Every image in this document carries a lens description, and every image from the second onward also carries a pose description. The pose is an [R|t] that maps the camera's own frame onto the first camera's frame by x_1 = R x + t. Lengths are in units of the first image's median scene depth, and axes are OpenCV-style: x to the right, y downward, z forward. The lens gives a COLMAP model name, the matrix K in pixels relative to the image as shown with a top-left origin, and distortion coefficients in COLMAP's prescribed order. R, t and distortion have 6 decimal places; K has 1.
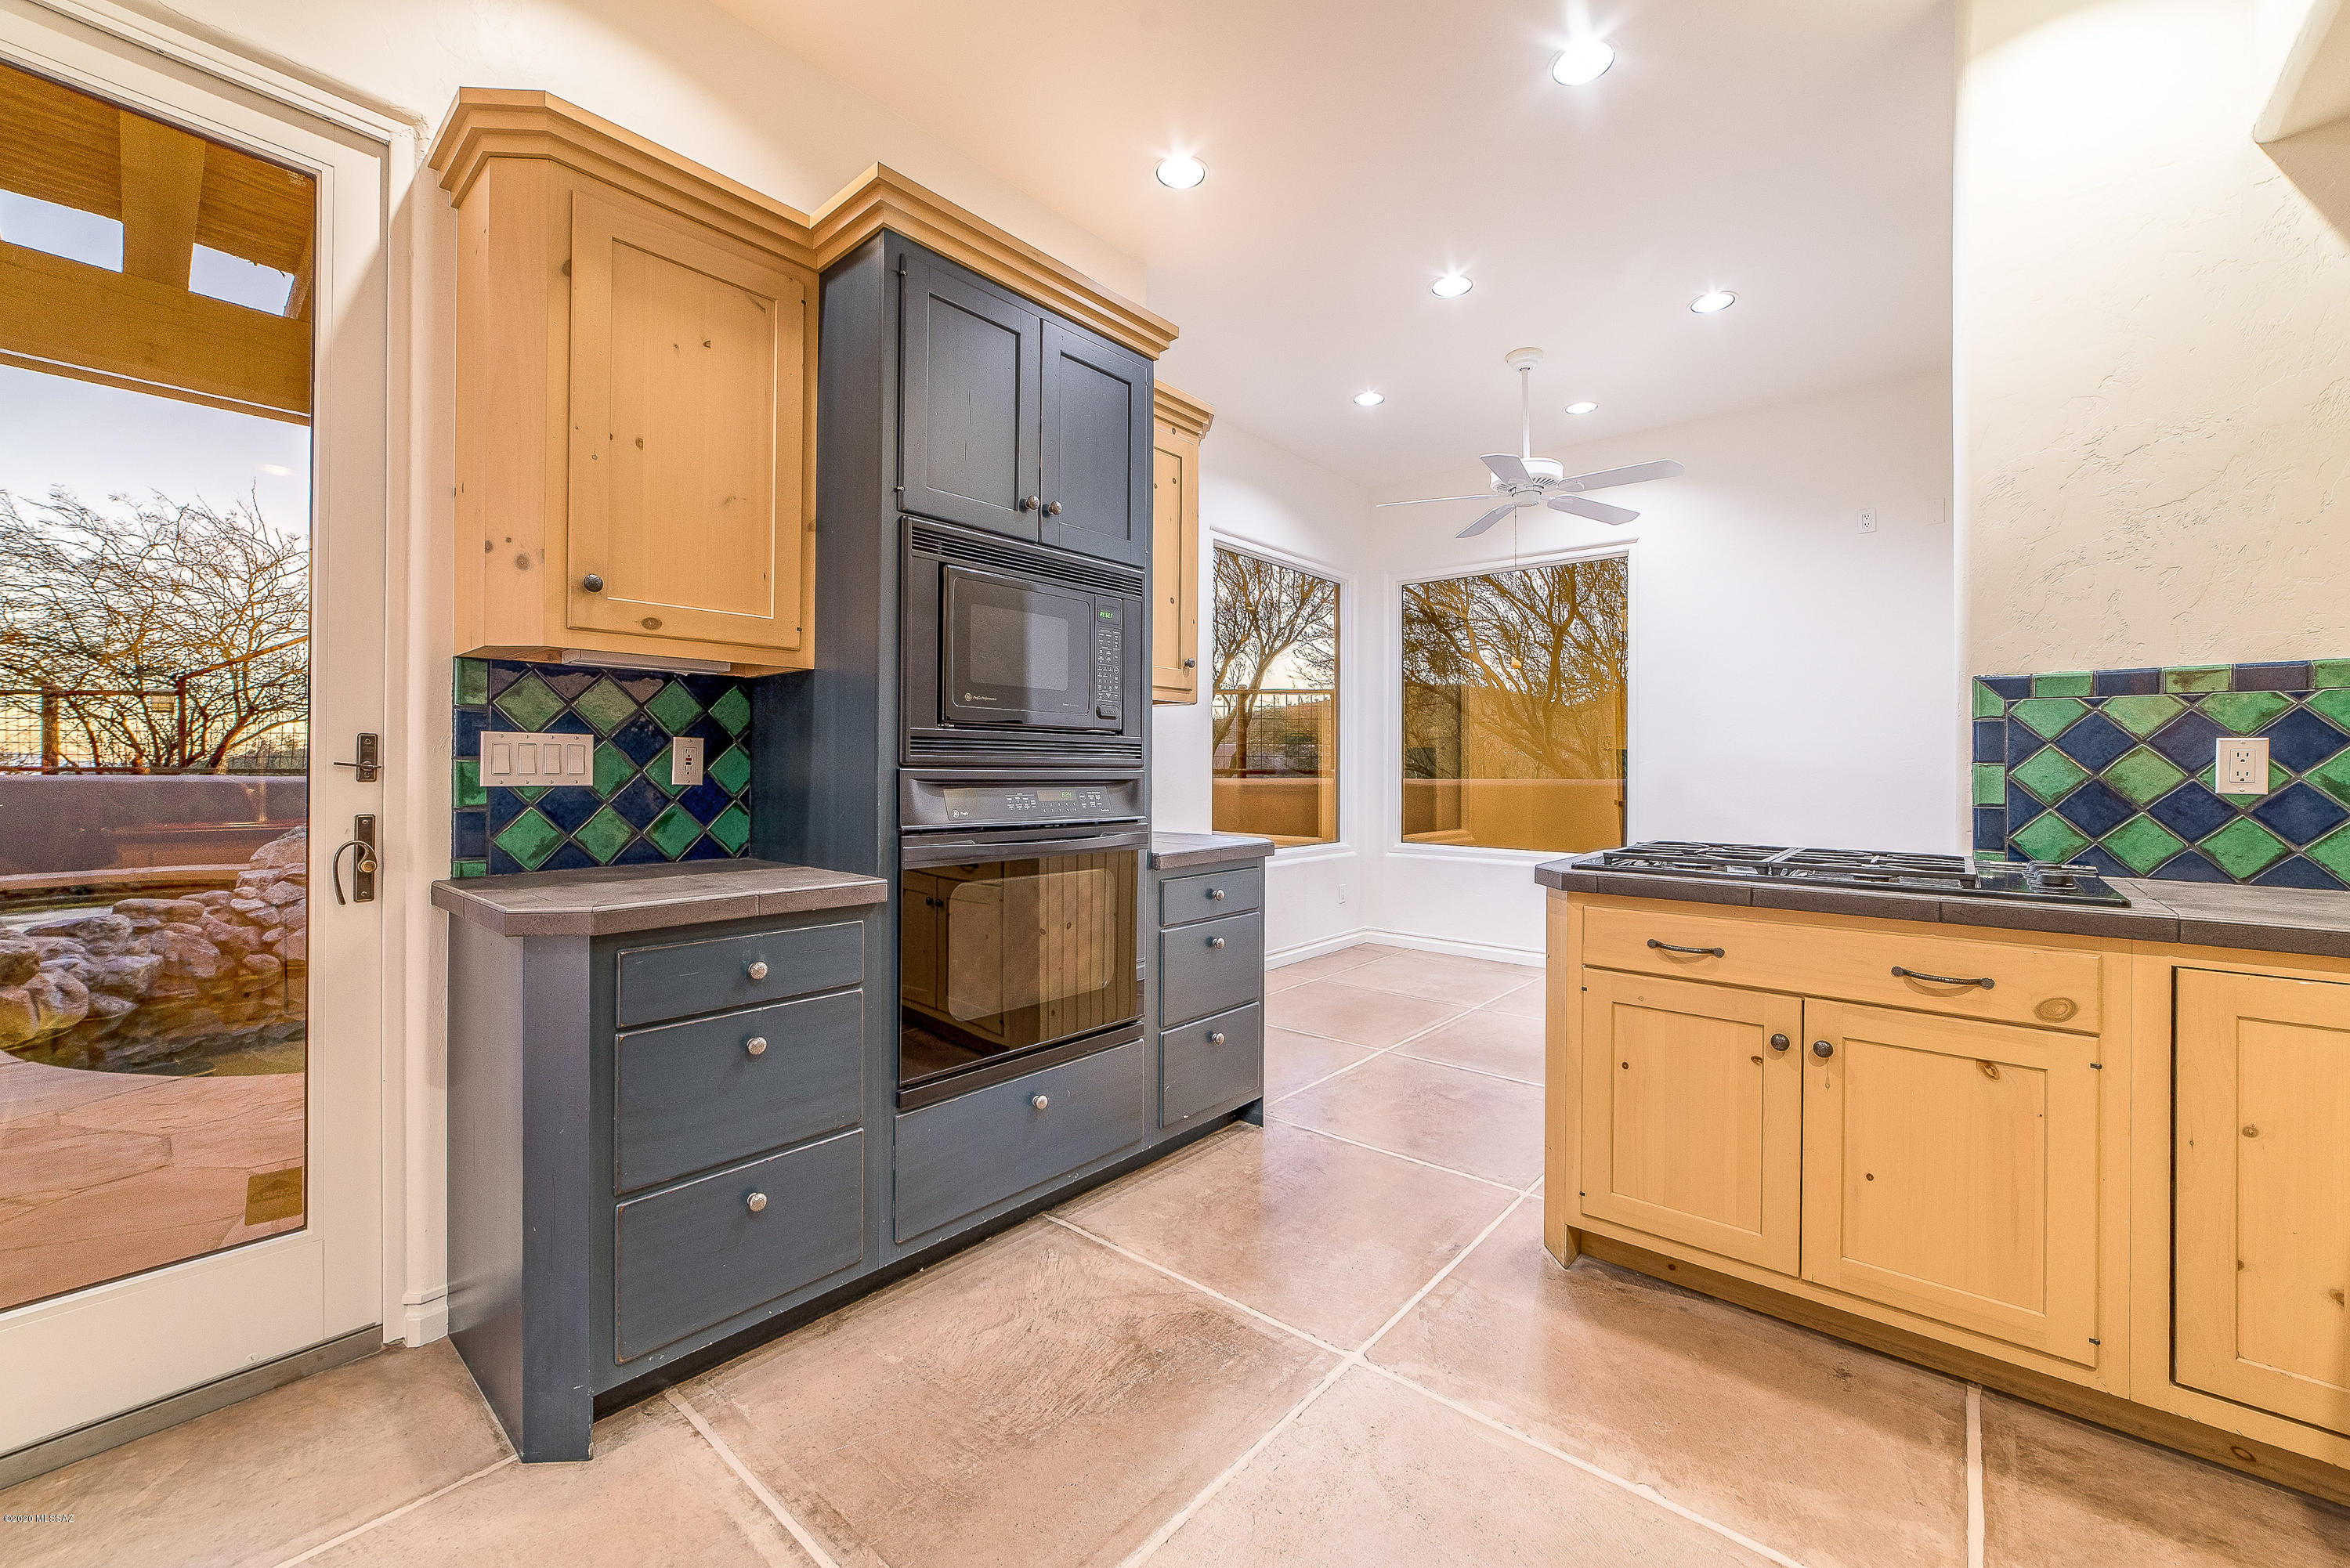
lens RADIAL K [[930.9, 0, 1153.5], [0, 930.9, 770.5], [0, 0, 1]] dist [-0.007831, 0.003462]
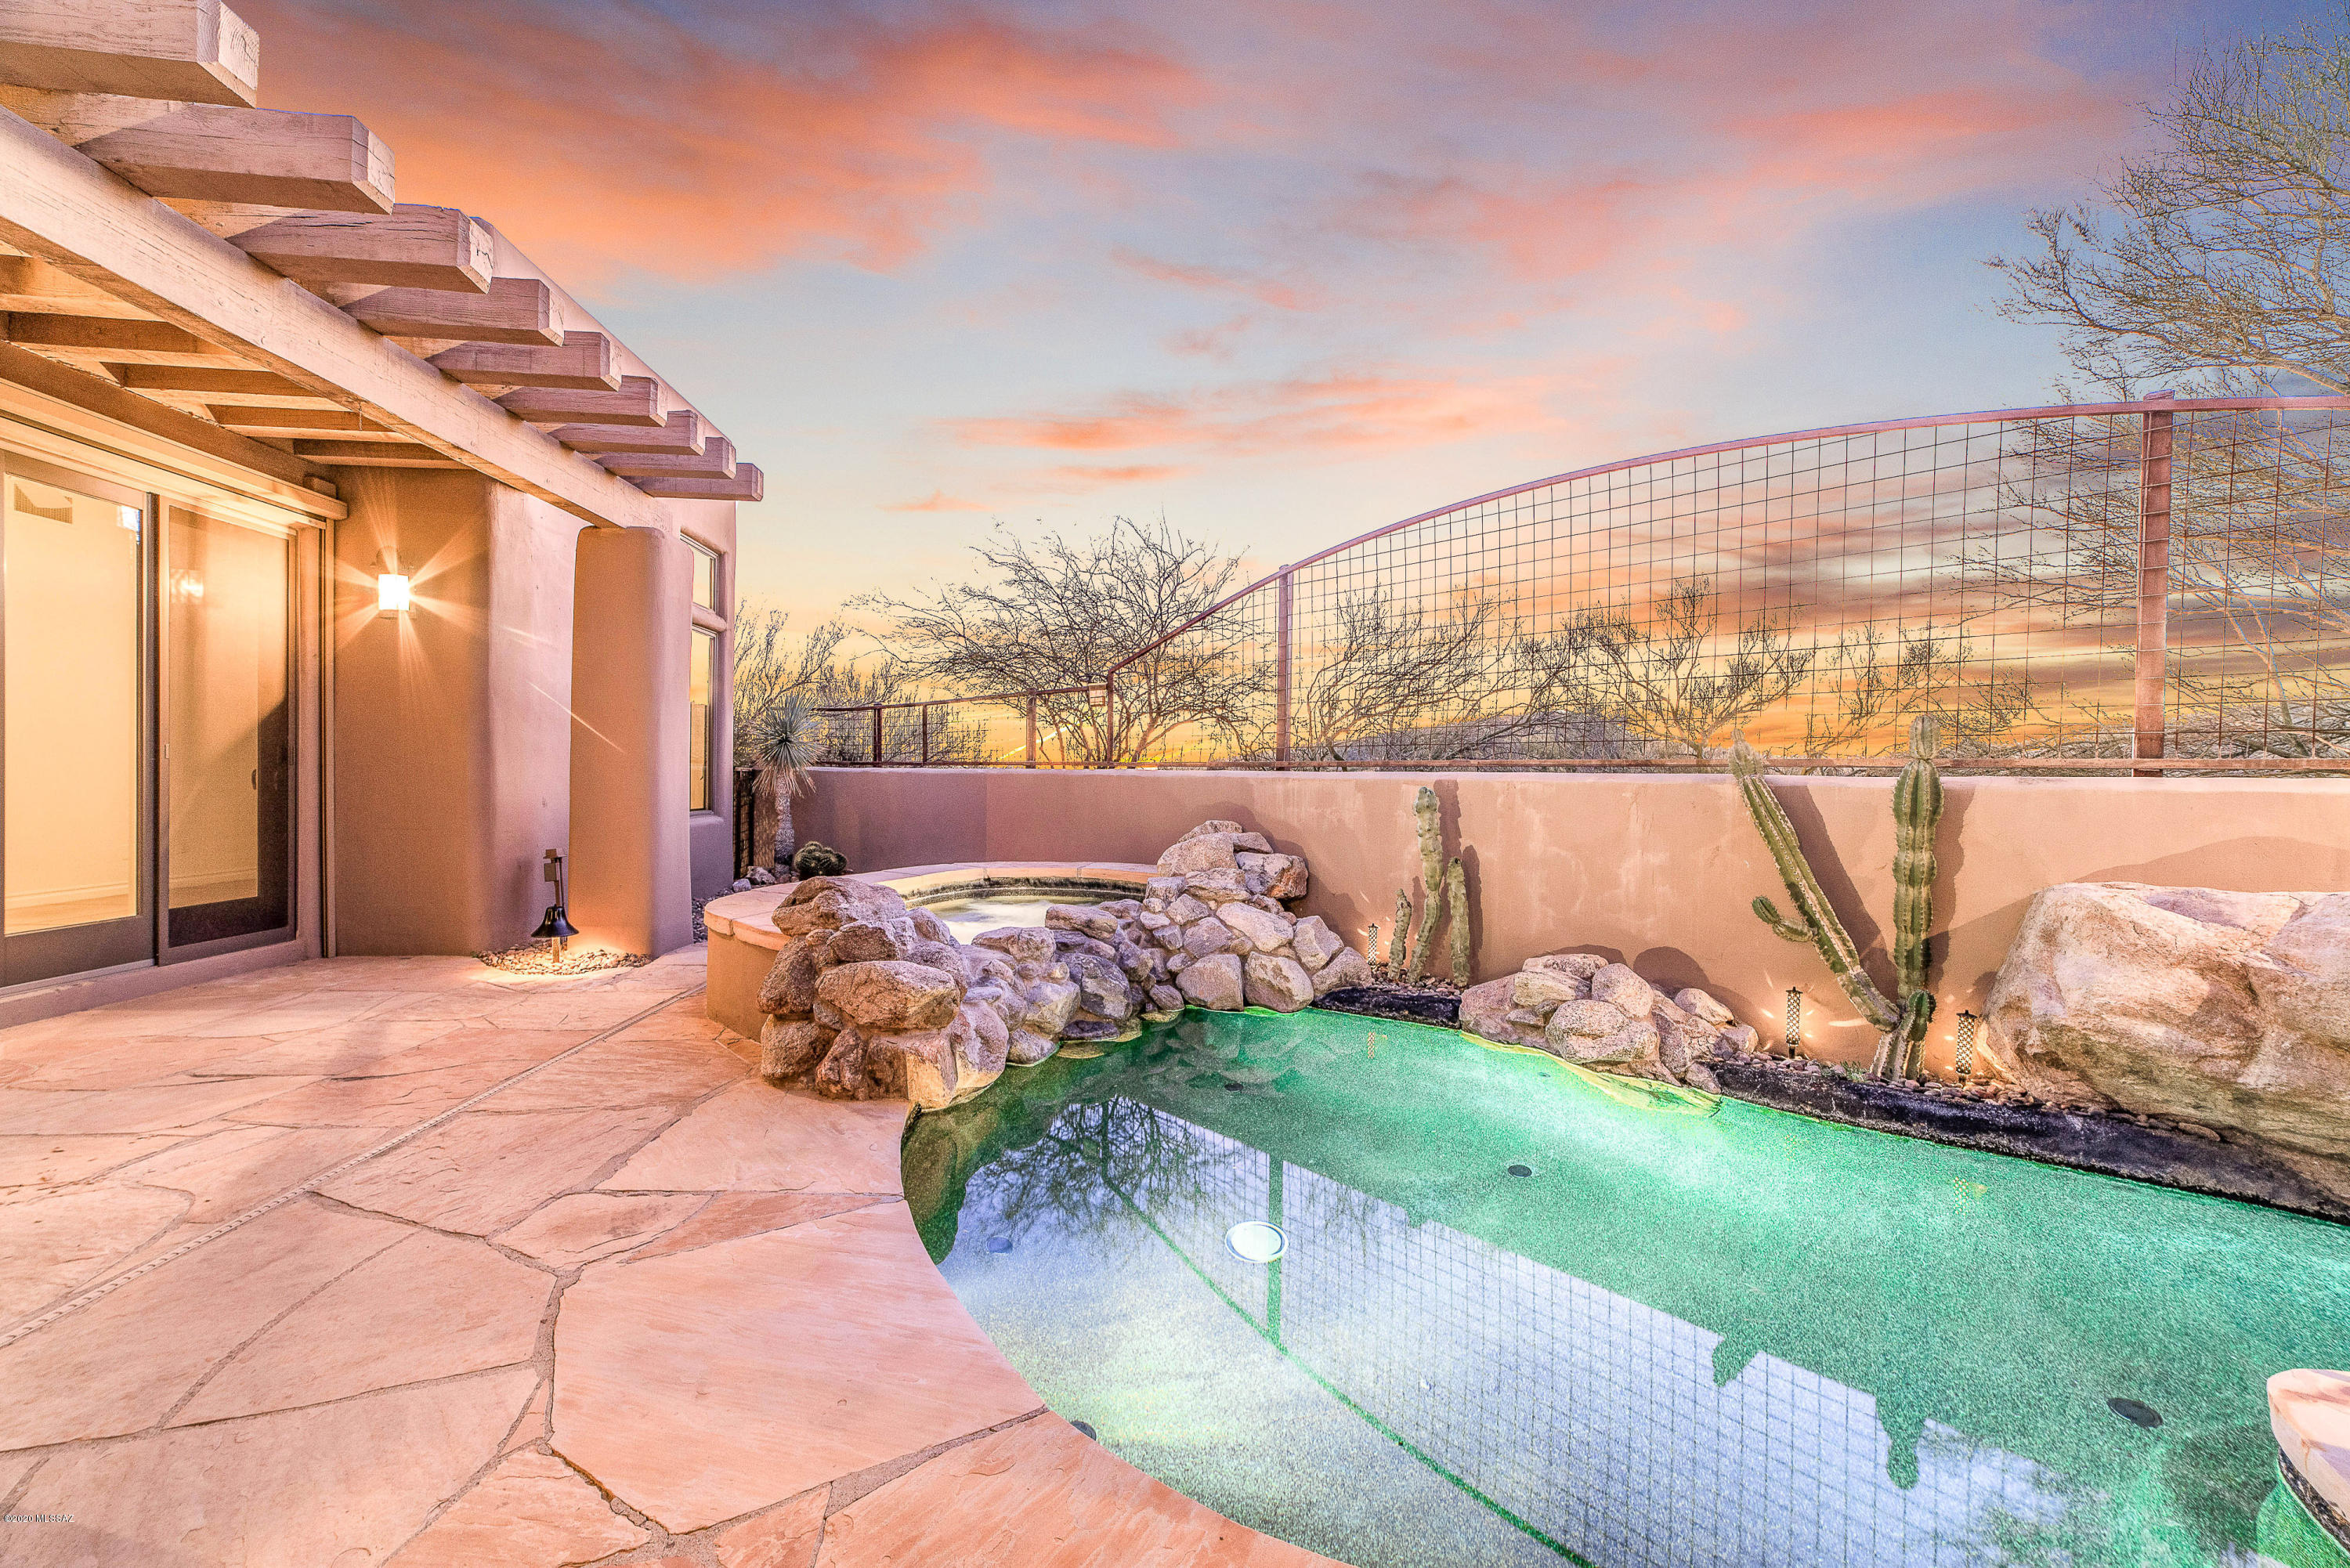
lens RADIAL K [[930.9, 0, 1184.9], [0, 930.9, 794.1], [0, 0, 1]] dist [-0.007831, 0.003462]
pose [[0.736028, 0.021180, -0.676619, -0.395983], [-0.010154, 0.999743, 0.020250, 0.013595], [0.676874, -0.008034, 0.736055, 0.406118]]
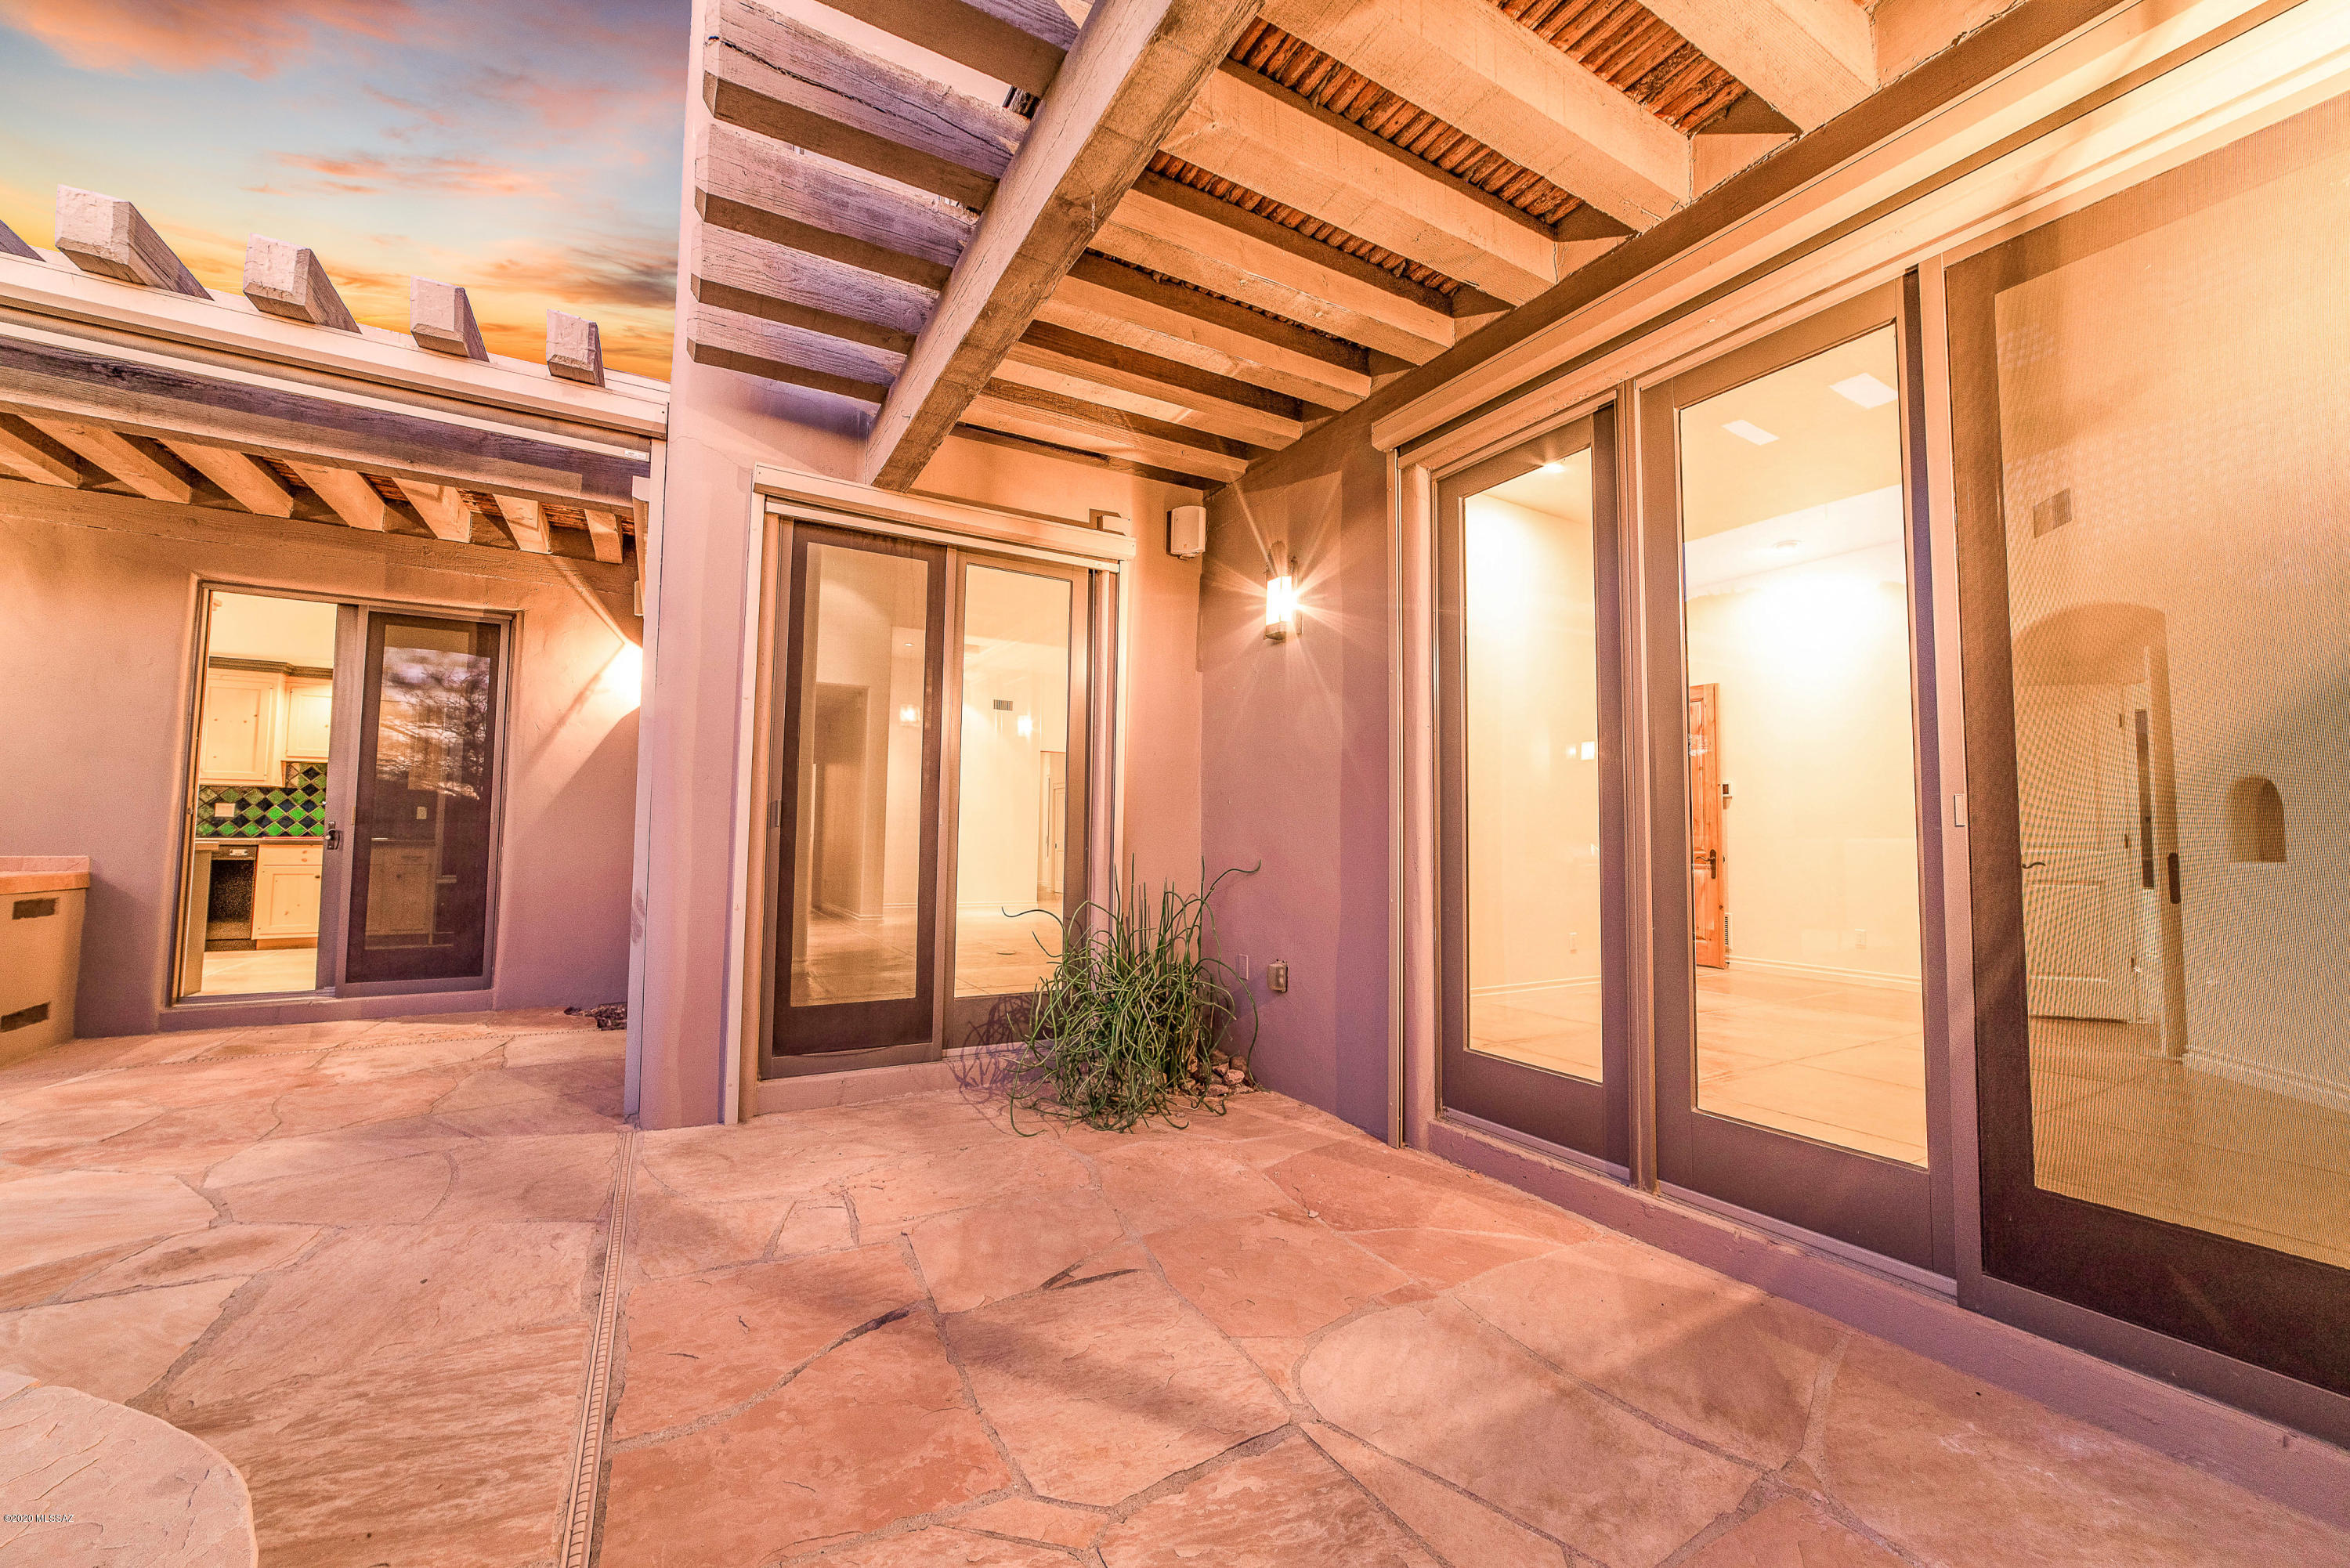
lens RADIAL K [[930.9, 0, 1196.8], [0, 930.9, 774.0], [0, 0, 1]] dist [-0.007831, 0.003462]
pose [[-0.954497, 0.013896, 0.297896, -1.522327], [-0.011692, 0.996402, -0.083941, 0.025447], [-0.297991, -0.083605, -0.950900, 0.862519]]
